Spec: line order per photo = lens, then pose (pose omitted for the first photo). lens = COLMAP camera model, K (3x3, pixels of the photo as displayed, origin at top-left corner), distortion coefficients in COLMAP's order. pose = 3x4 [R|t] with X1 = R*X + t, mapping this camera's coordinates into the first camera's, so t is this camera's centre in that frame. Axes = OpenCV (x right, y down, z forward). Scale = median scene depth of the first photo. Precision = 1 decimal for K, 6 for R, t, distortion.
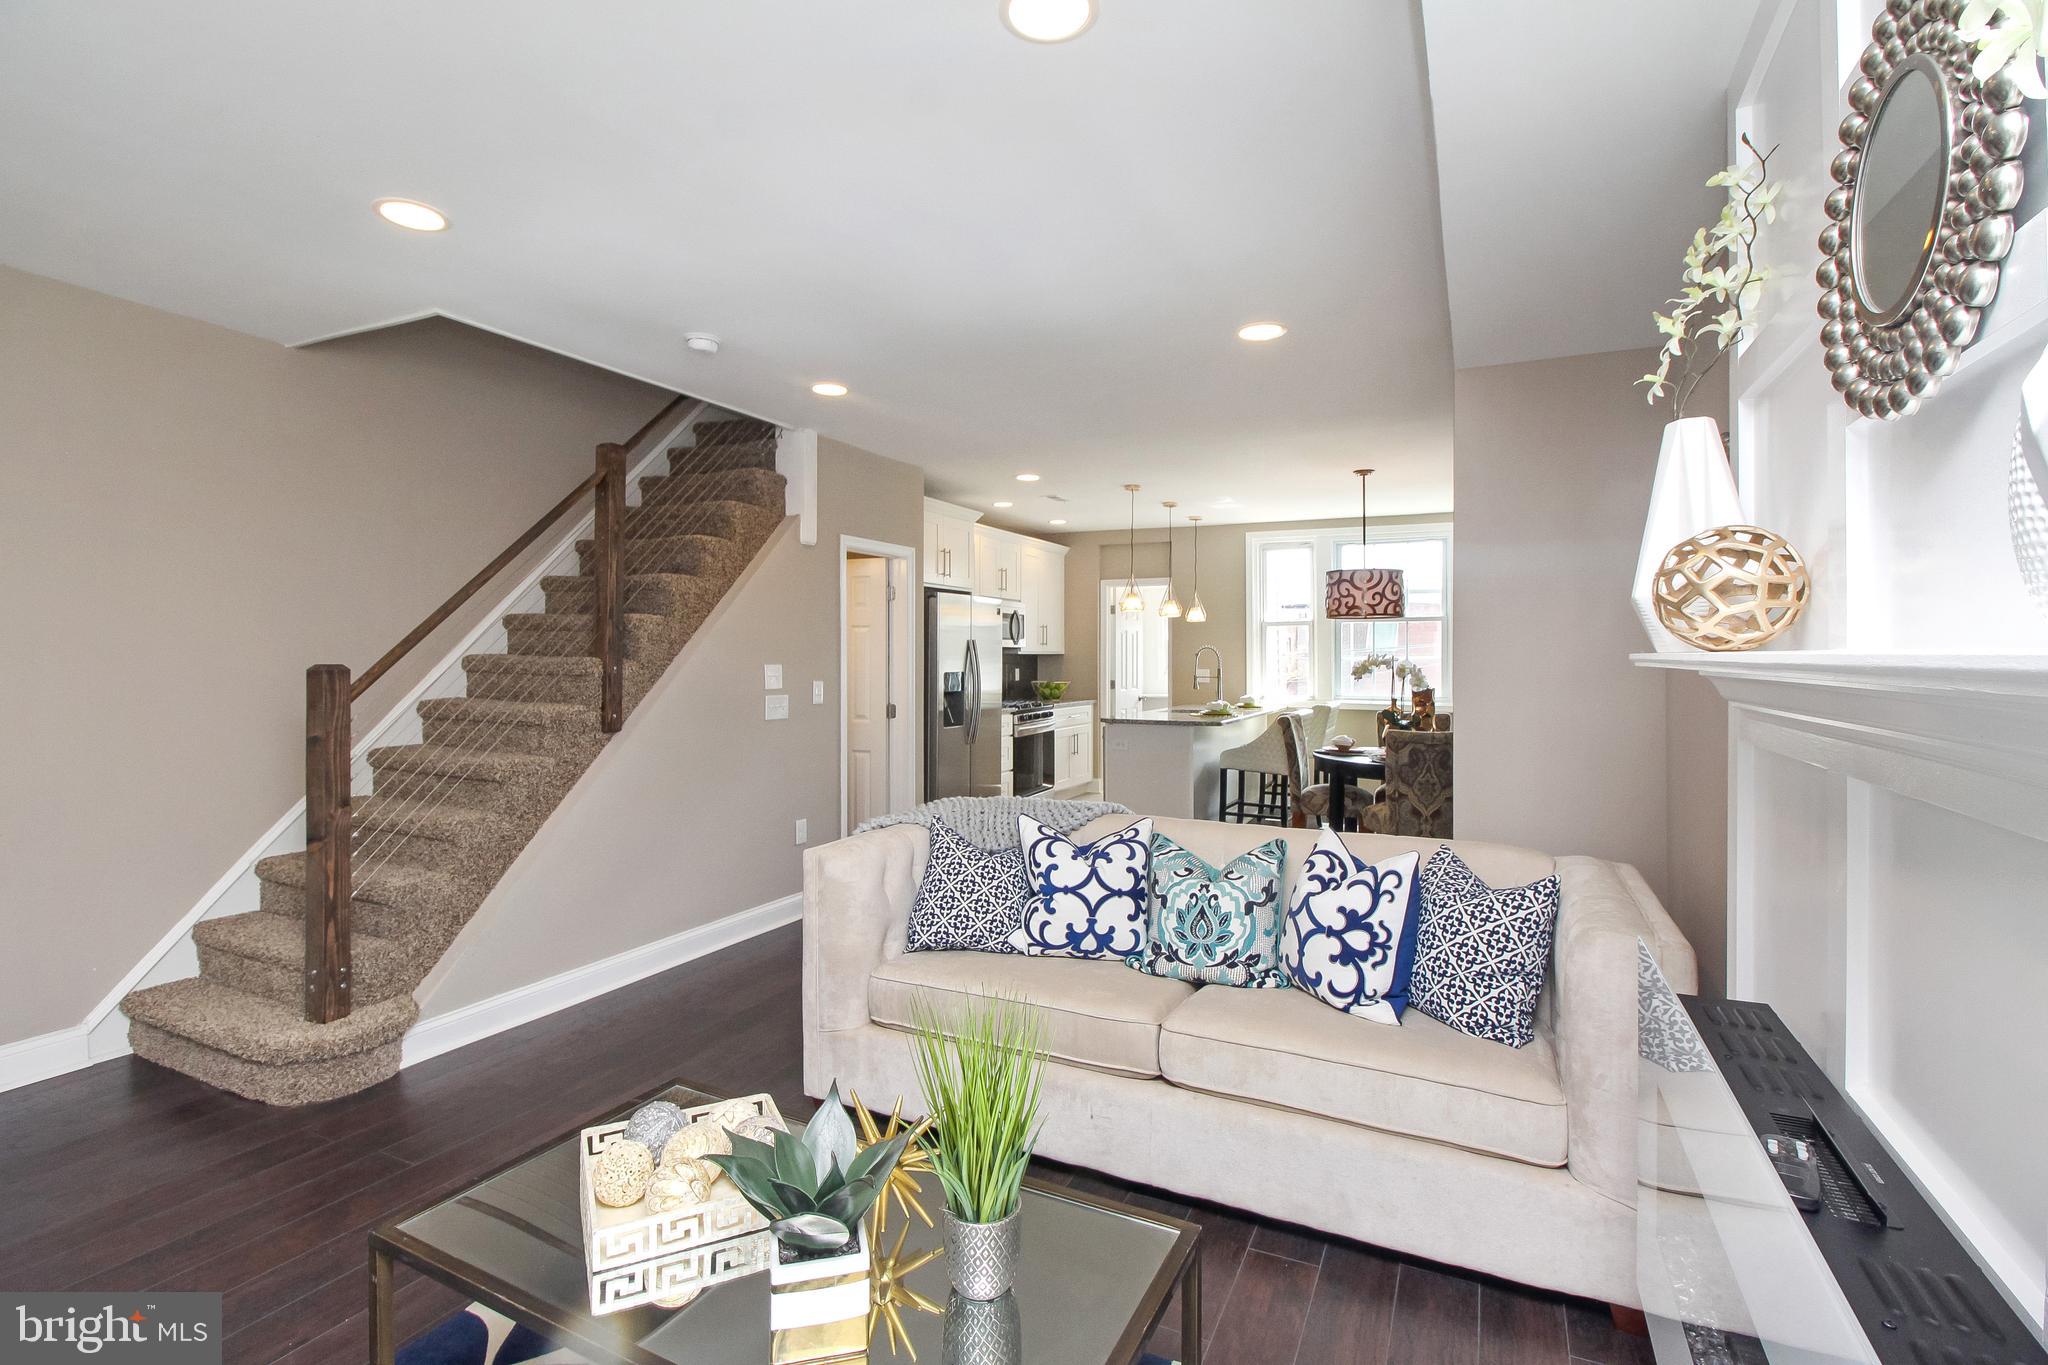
lens RADIAL K [[950.8, 0, 1009.4], [0, 950.8, 660.2], [0, 0, 1]] dist [0.003071, -0.000123]
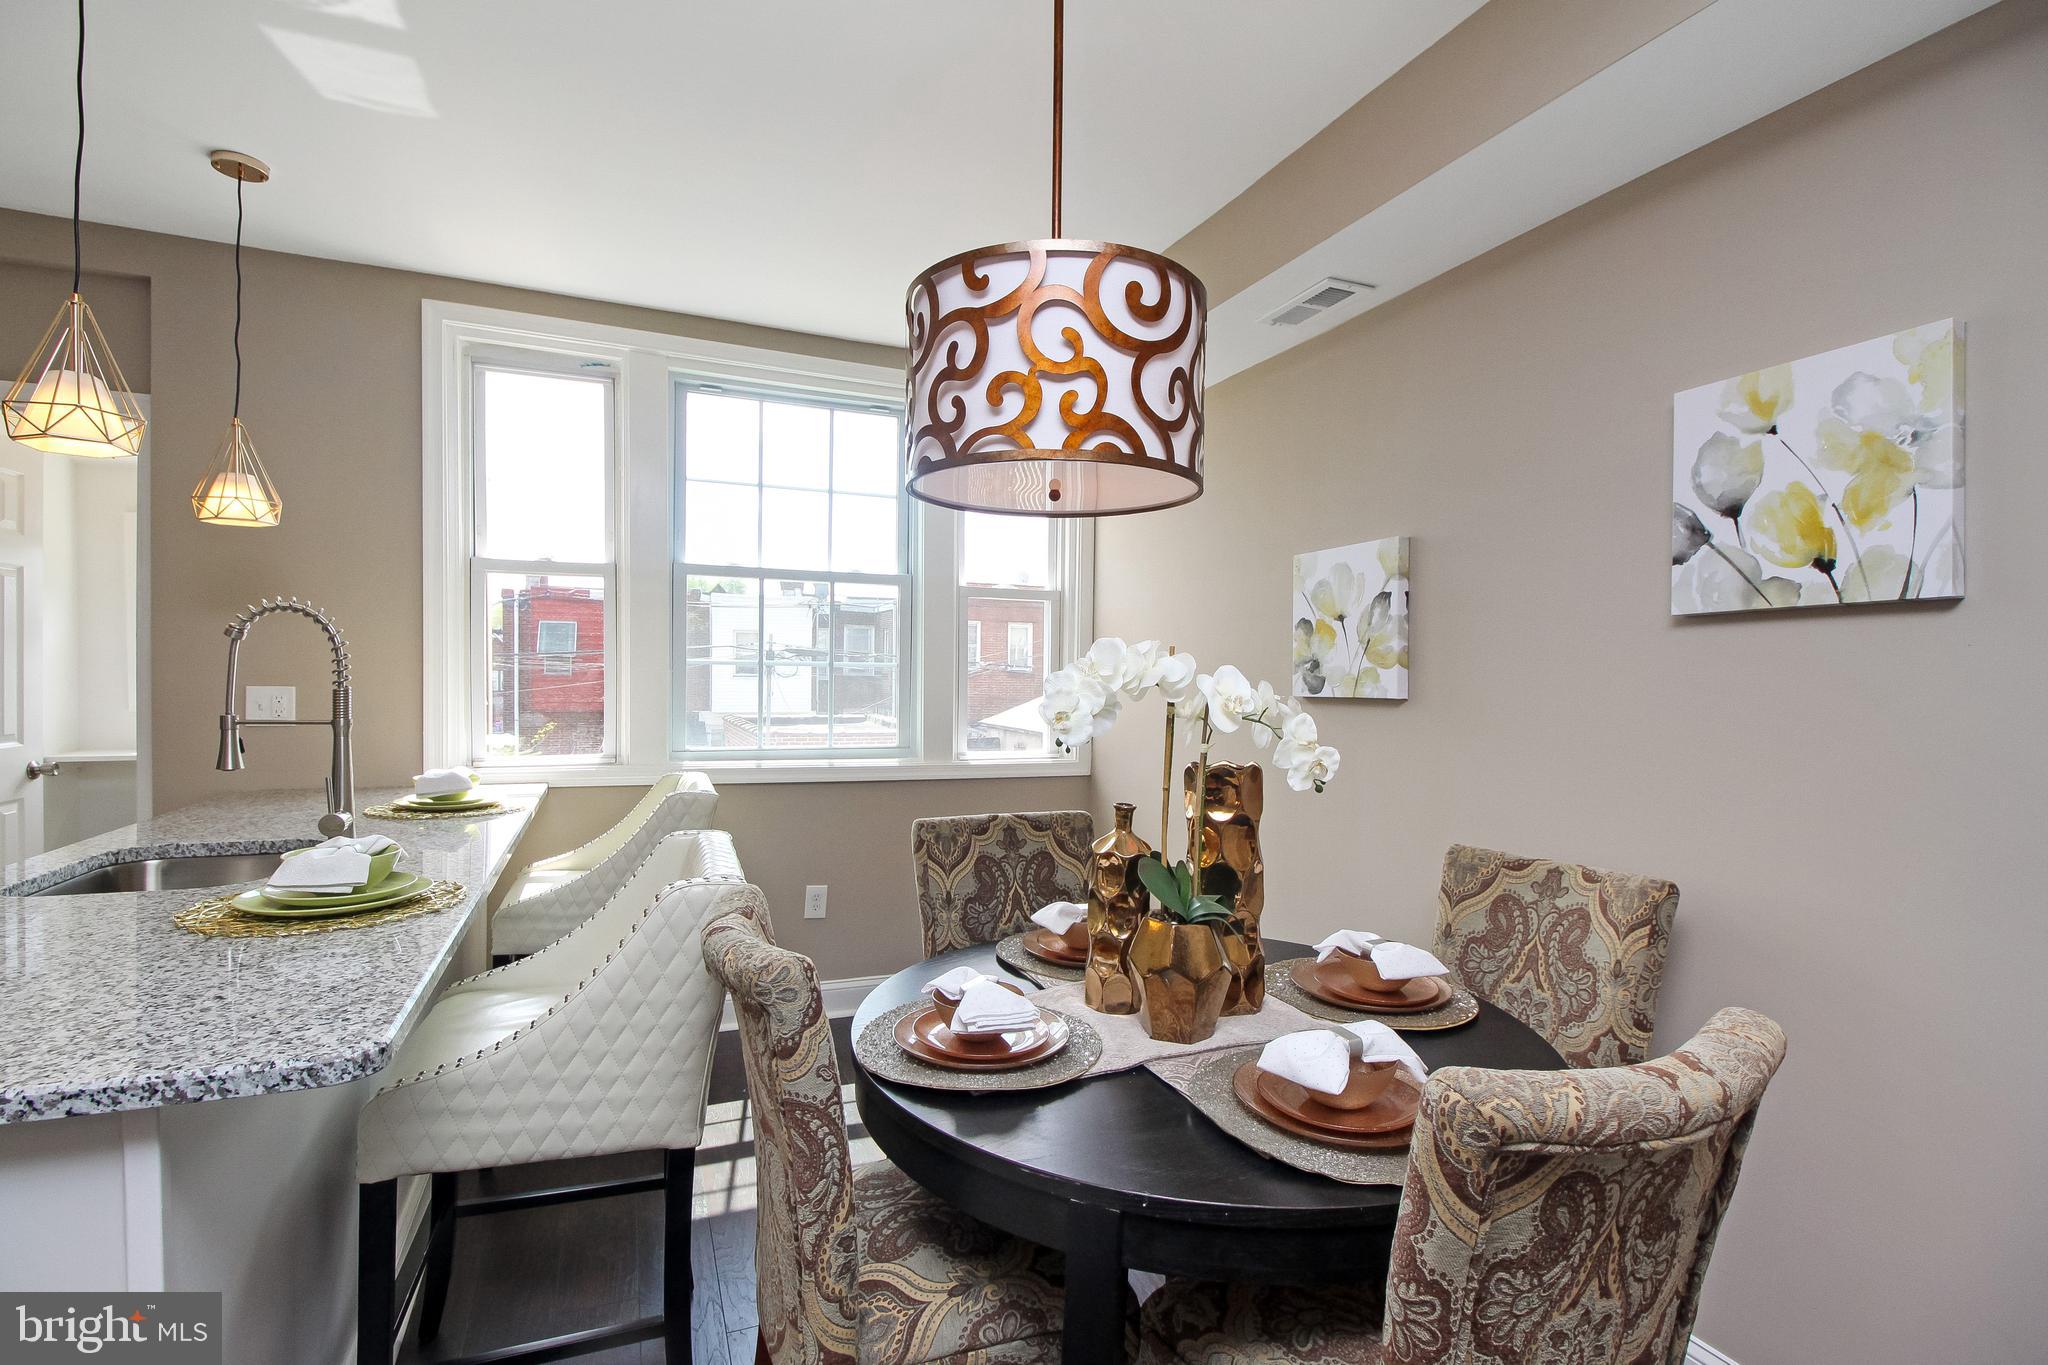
lens RADIAL K [[951.5, 0, 1012.3], [0, 951.5, 690.0], [0, 0, 1]] dist [0.007860, -0.000292]
pose [[0.659245, -0.003597, 0.751920, 0.356793], [-0.012536, 0.999797, 0.015773, 0.005374], [-0.751824, -0.019825, 0.659066, 1.693171]]
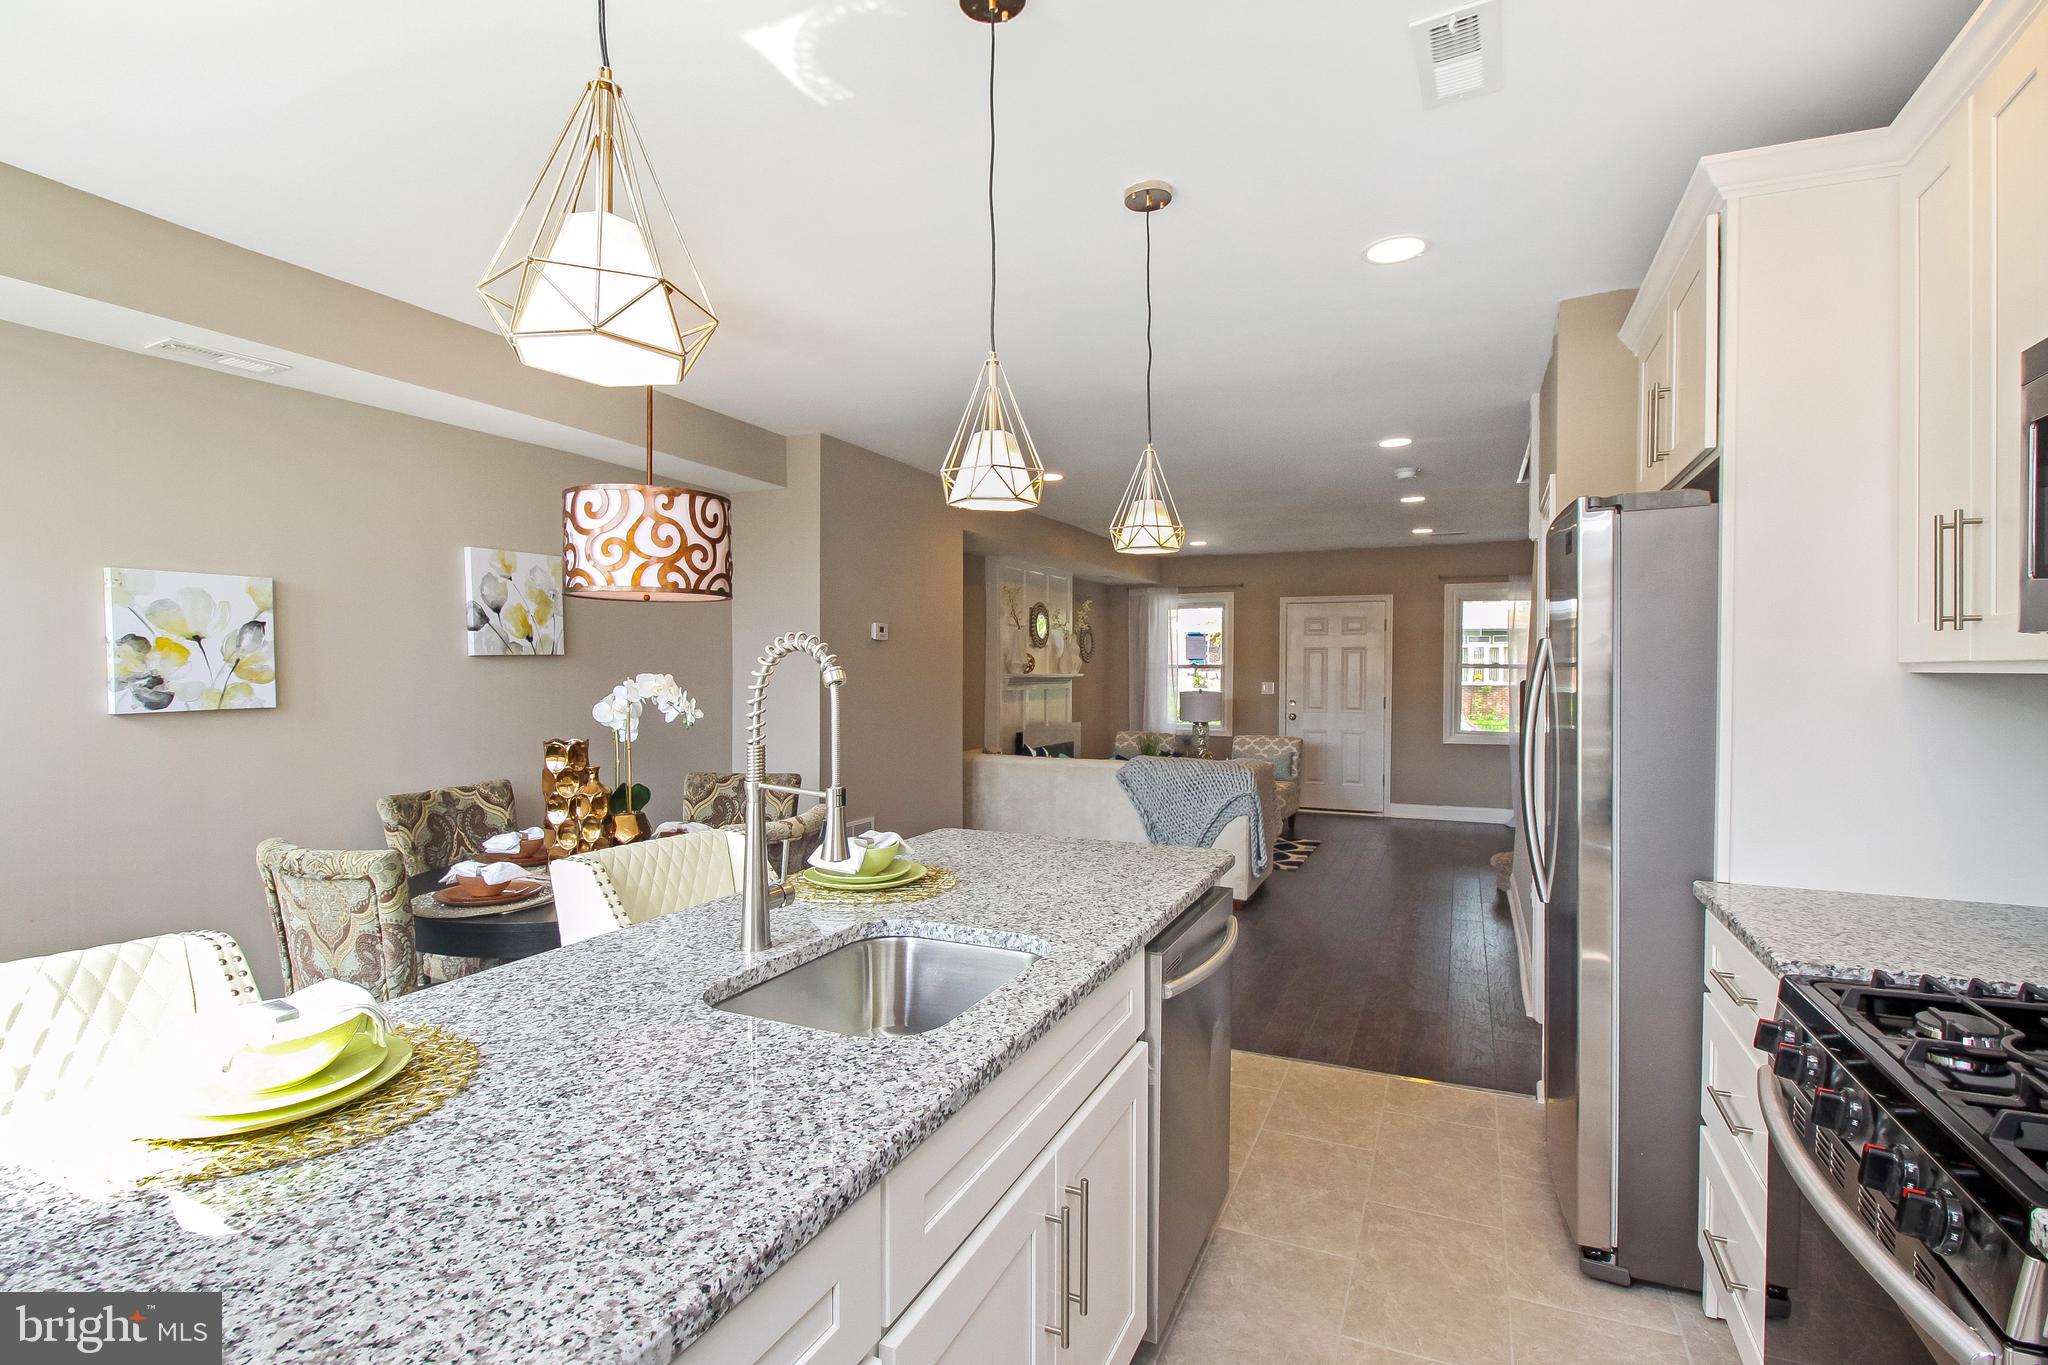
lens RADIAL K [[966.6, 0, 1019.8], [0, 966.6, 679.6], [0, 0, 1]] dist [0.021656, -0.019545]
pose [[-0.999407, 0.000173, -0.034446, 0.415766], [-0.000280, 0.999913, 0.013165, -0.020993], [0.034445, 0.013167, -0.999320, 2.998464]]
